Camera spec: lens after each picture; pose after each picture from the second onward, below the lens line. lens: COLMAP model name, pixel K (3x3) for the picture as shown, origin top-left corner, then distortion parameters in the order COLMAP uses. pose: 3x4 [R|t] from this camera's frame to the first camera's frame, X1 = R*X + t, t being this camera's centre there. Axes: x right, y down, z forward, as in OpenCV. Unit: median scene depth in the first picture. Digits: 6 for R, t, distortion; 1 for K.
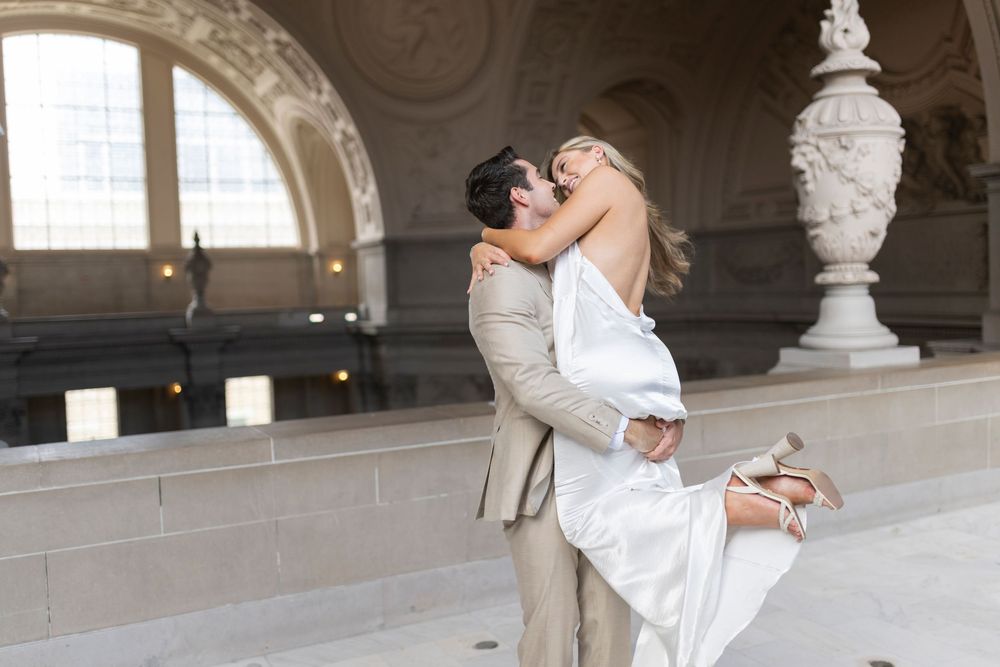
lens RADIAL K [[1047.4, 0, 500.0], [0, 1047.4, 333.5], [0, 0, 1]] dist [0.006188, 0.003470]
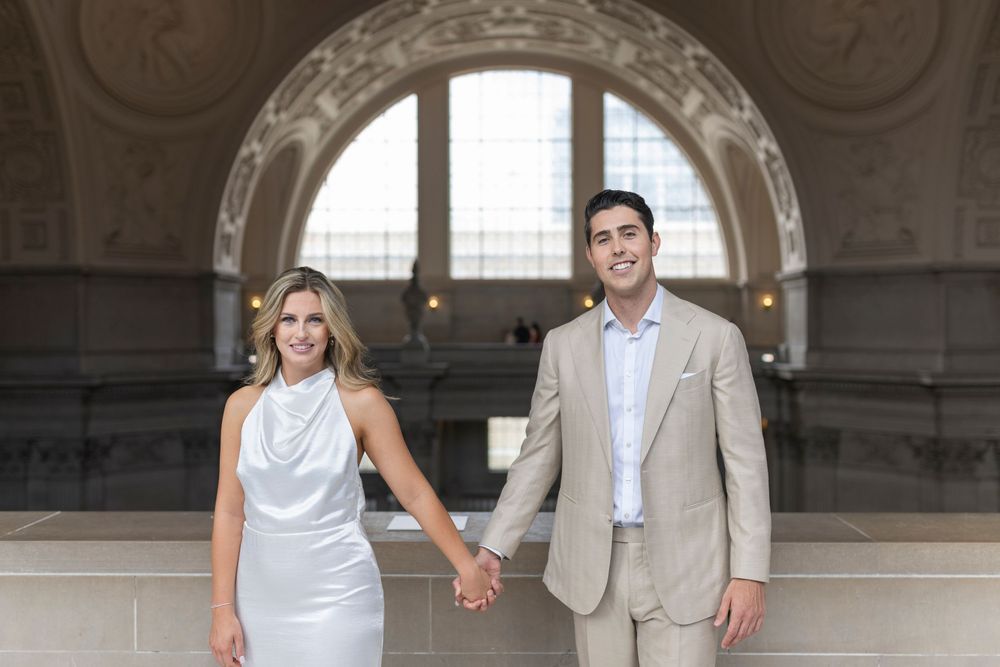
lens RADIAL K [[1047.4, 0, 500.0], [0, 1047.4, 333.5], [0, 0, 1]] dist [0.006188, 0.003470]
pose [[0.866508, 0.035991, -0.497864, 0.102954], [-0.049691, 0.998662, -0.014291, -0.012491], [0.496683, 0.037122, 0.867138, 0.116418]]
